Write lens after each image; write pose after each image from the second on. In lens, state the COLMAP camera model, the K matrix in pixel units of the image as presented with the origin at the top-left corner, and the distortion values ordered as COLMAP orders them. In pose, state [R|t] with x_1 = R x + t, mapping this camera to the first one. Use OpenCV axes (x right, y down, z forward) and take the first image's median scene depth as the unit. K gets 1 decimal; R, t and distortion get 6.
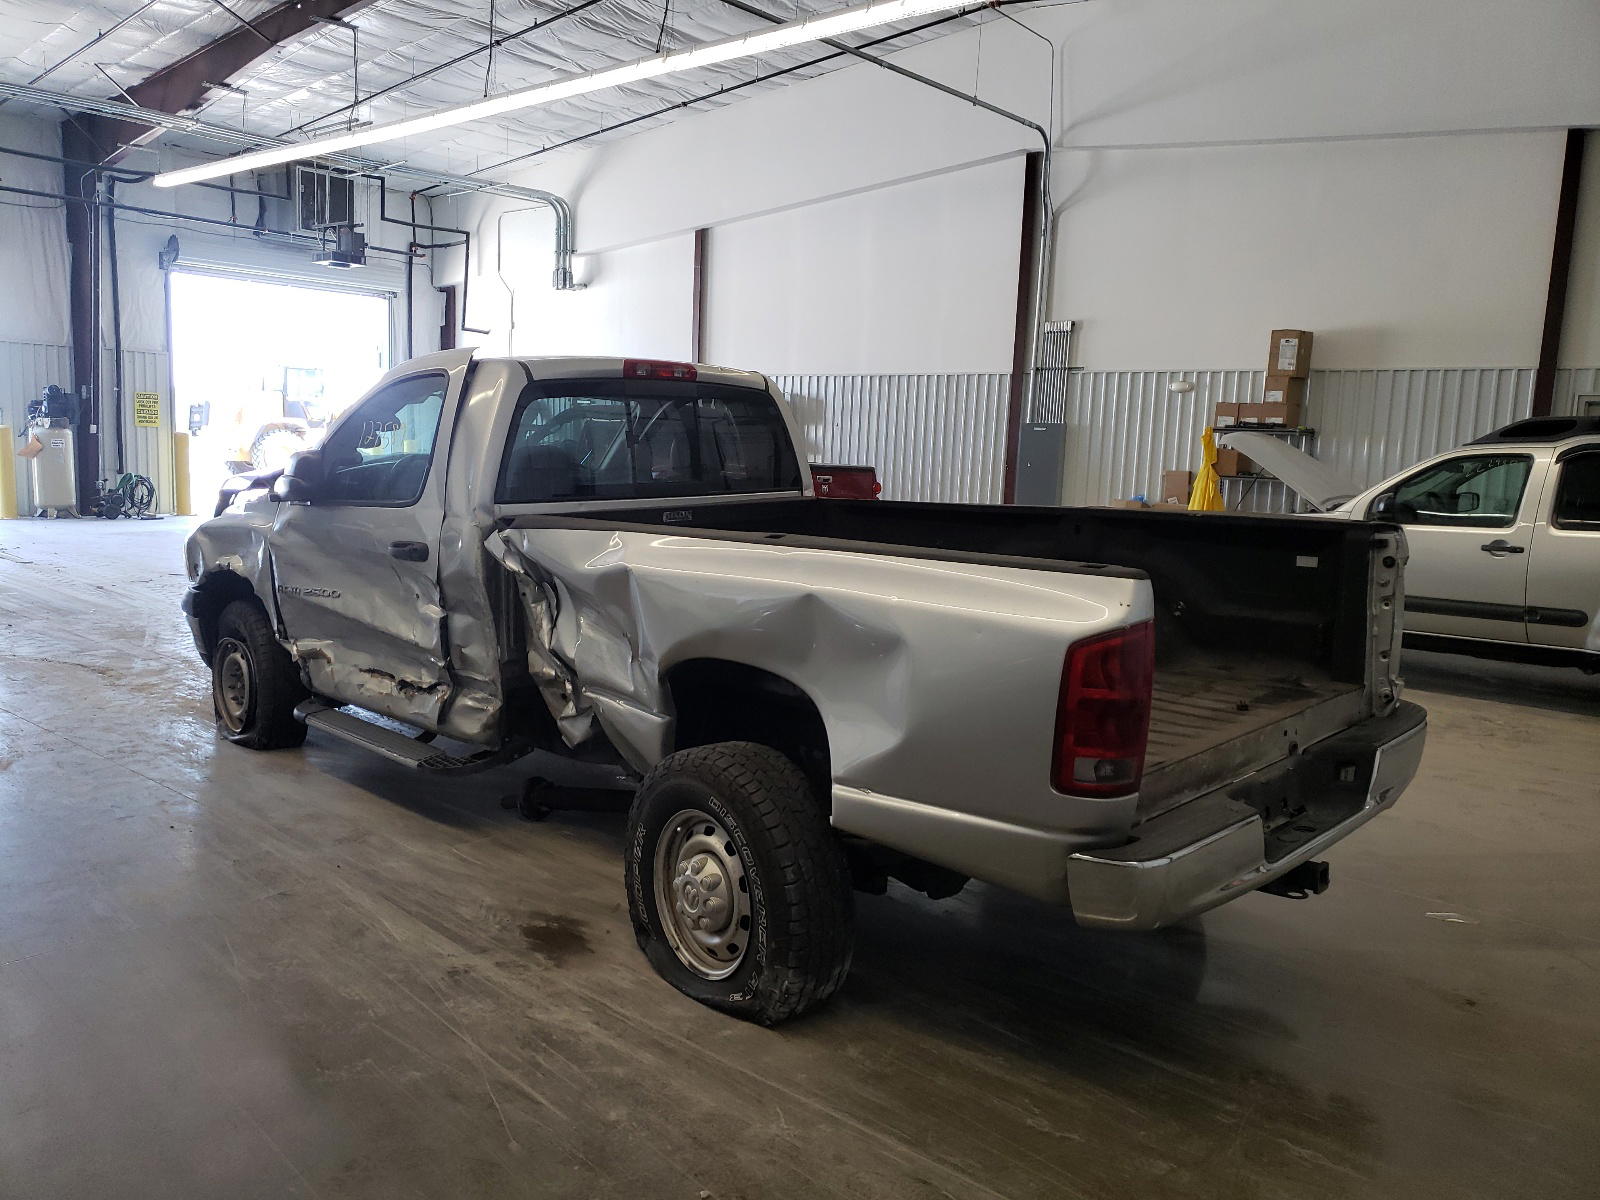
lens RADIAL K [[1234.6, 0, 807.2], [0, 1234.6, 632.6], [0, 0, 1]] dist [0.005912, 0.008961]
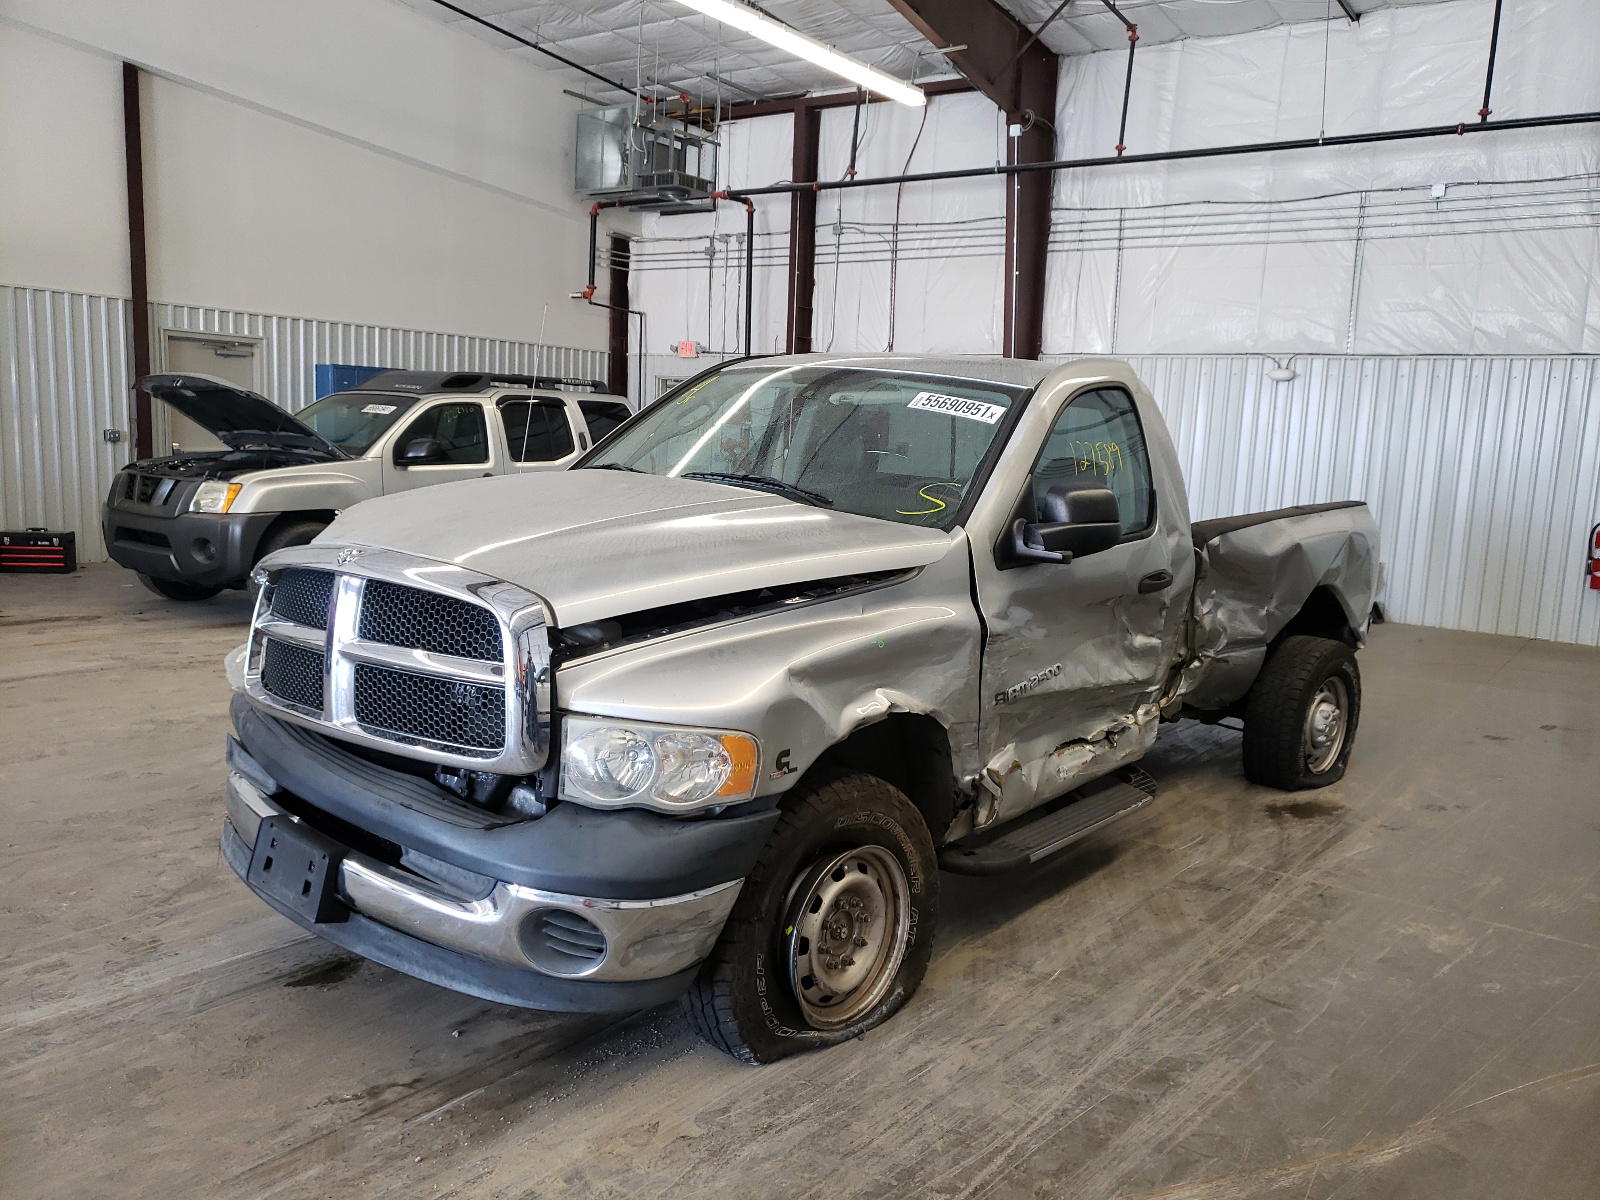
lens RADIAL K [[1234.6, 0, 807.2], [0, 1234.6, 632.6], [0, 0, 1]] dist [0.005912, 0.008961]
pose [[-0.084290, -0.202306, 0.975688, -1.271752], [0.104288, 0.972004, 0.210552, -0.263230], [-0.990969, 0.119500, -0.060832, 1.379571]]
